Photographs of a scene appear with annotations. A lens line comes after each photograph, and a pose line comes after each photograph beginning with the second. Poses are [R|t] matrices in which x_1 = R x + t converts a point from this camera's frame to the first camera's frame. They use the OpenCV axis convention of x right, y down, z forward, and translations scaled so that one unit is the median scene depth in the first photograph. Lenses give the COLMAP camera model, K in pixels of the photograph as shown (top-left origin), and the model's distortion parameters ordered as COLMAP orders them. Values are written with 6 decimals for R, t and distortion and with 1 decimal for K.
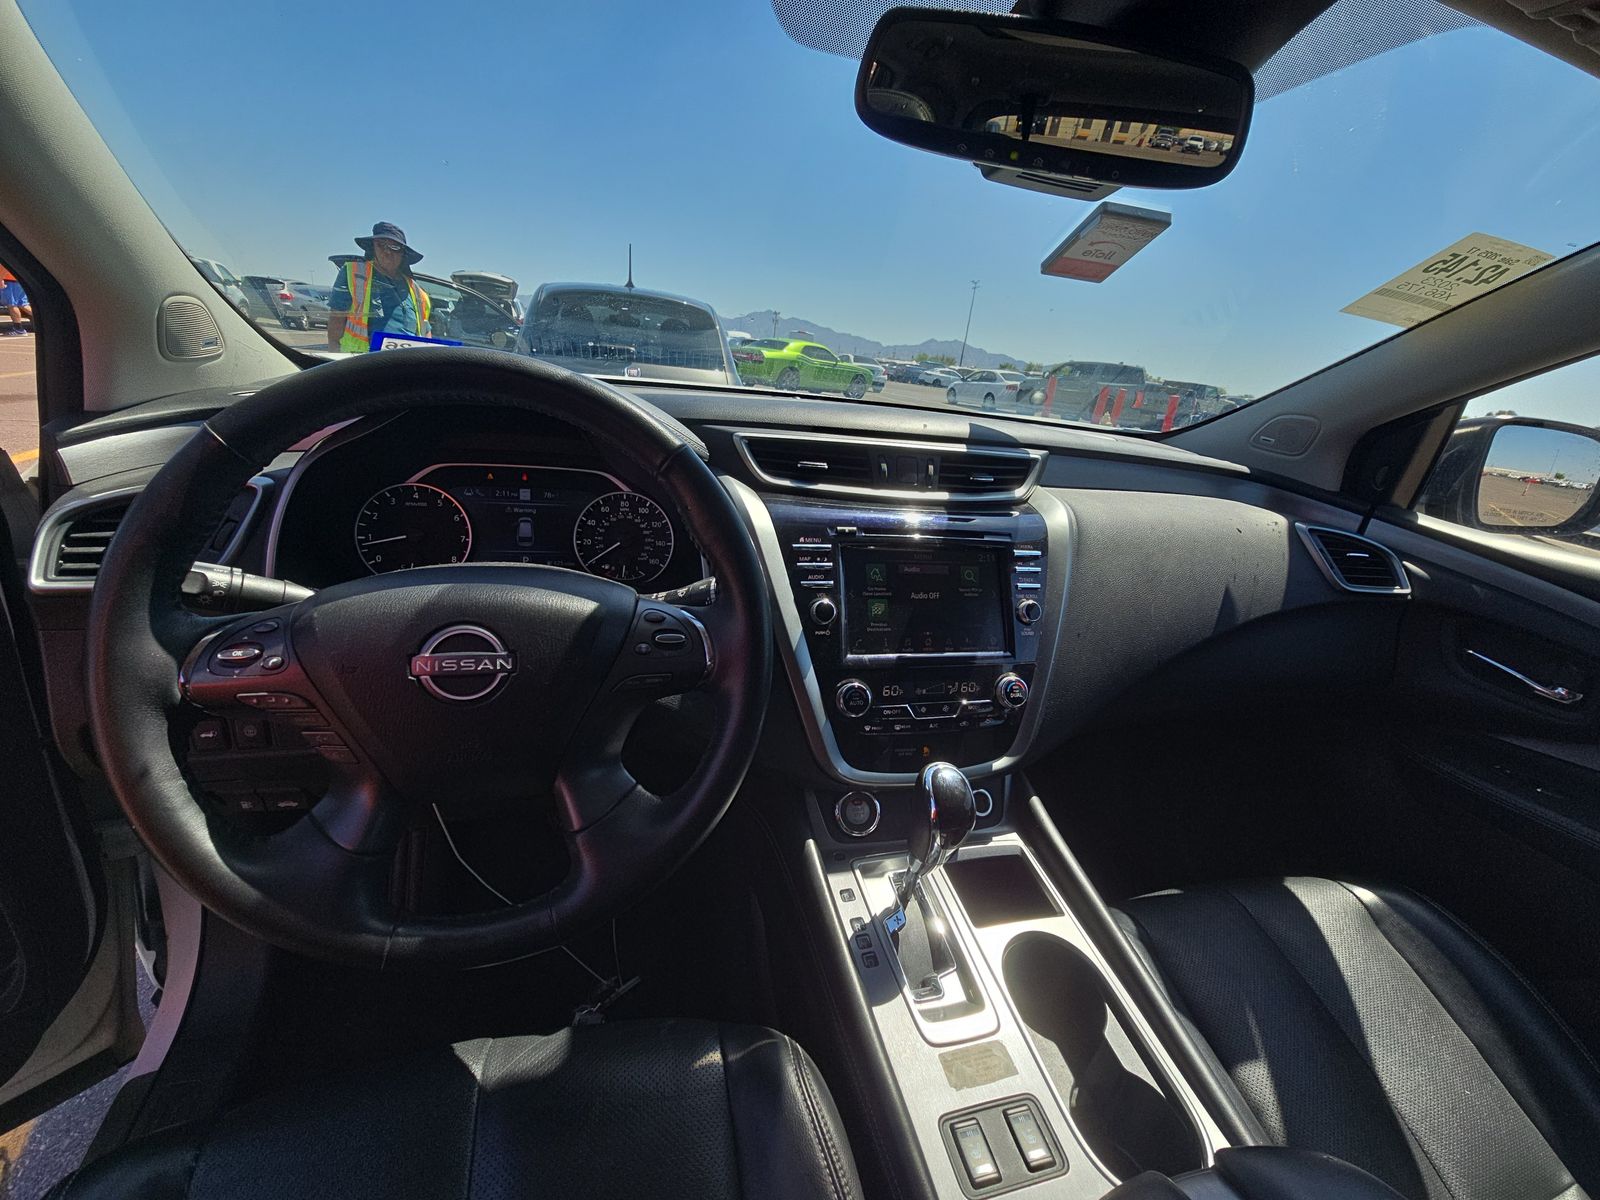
lens RADIAL K [[661.8, 0, 796.0], [0, 661.8, 611.1], [0, 0, 1]] dist [0.004117, -0.002629]
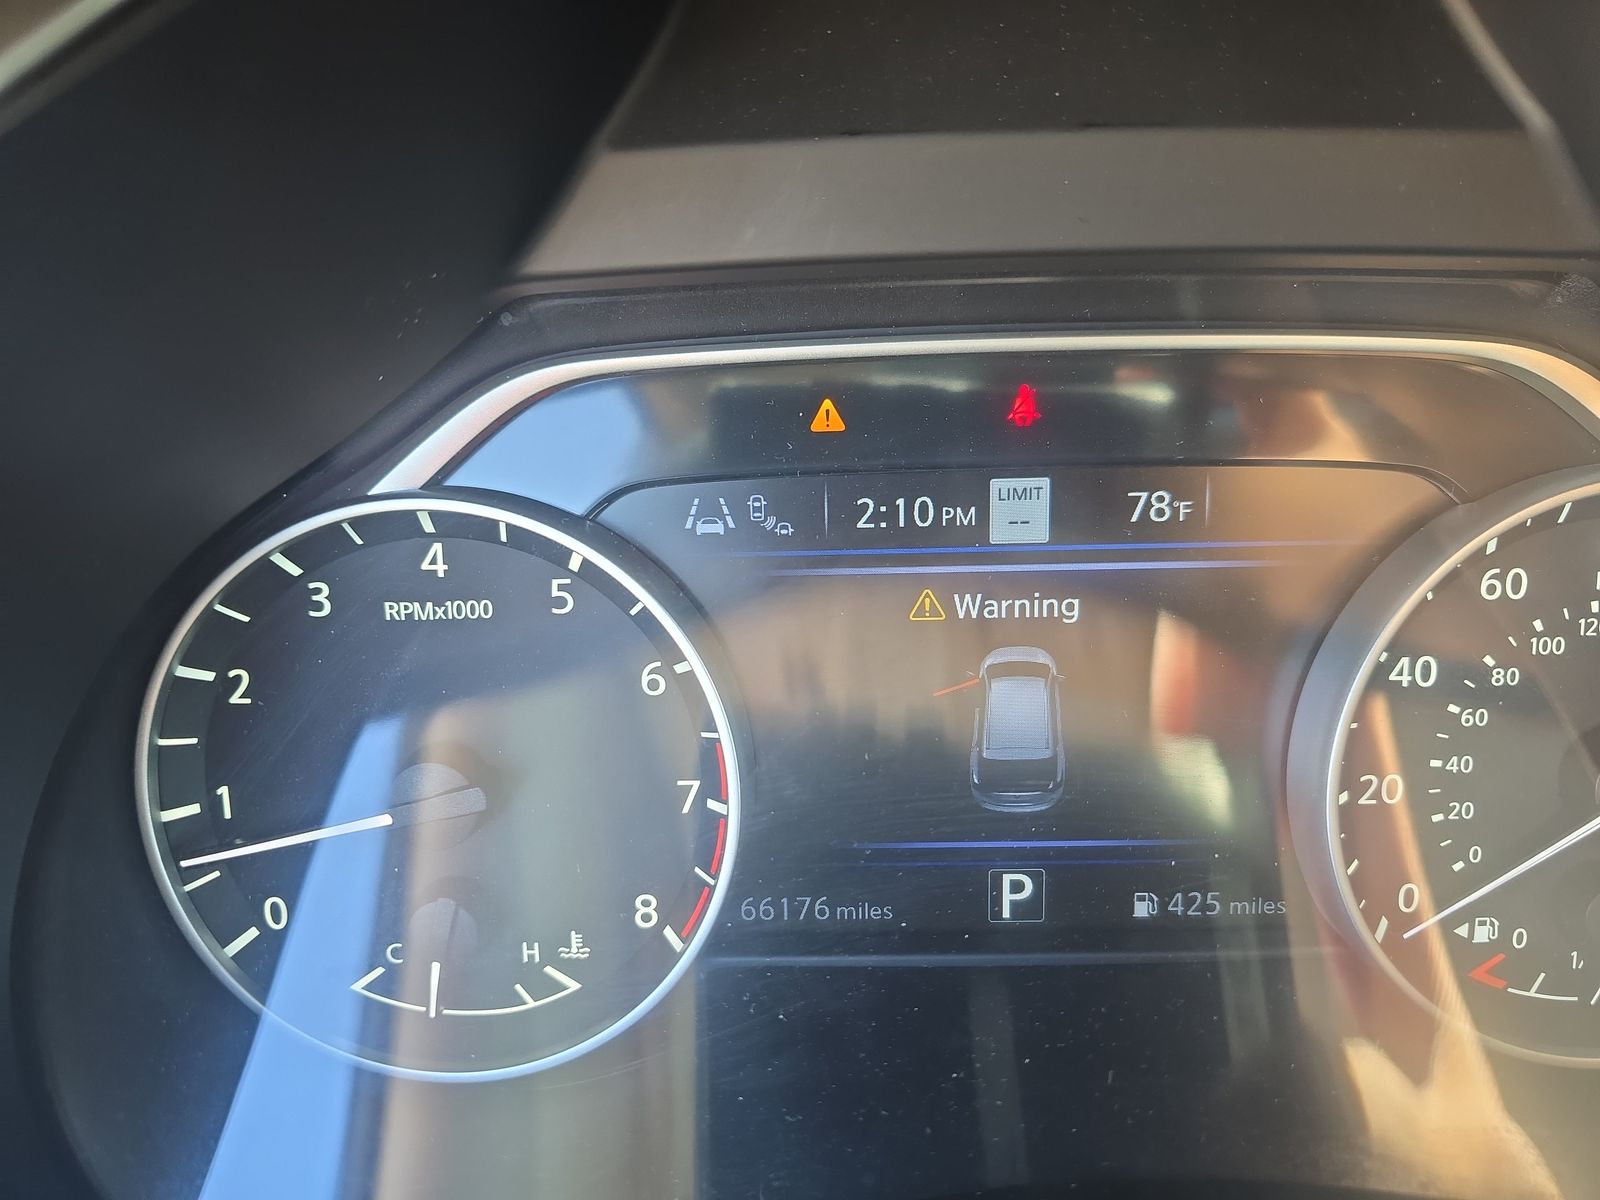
lens RADIAL K [[1077.0, 0, 800.3], [0, 1077.0, 599.0], [0, 0, 1]] dist [-0.001914, -0.000446]
pose [[0.956656, 0.037826, -0.288753, -0.434582], [0.011133, 0.986053, 0.166057, -0.226374], [0.291007, -0.162074, 0.942893, 0.824711]]
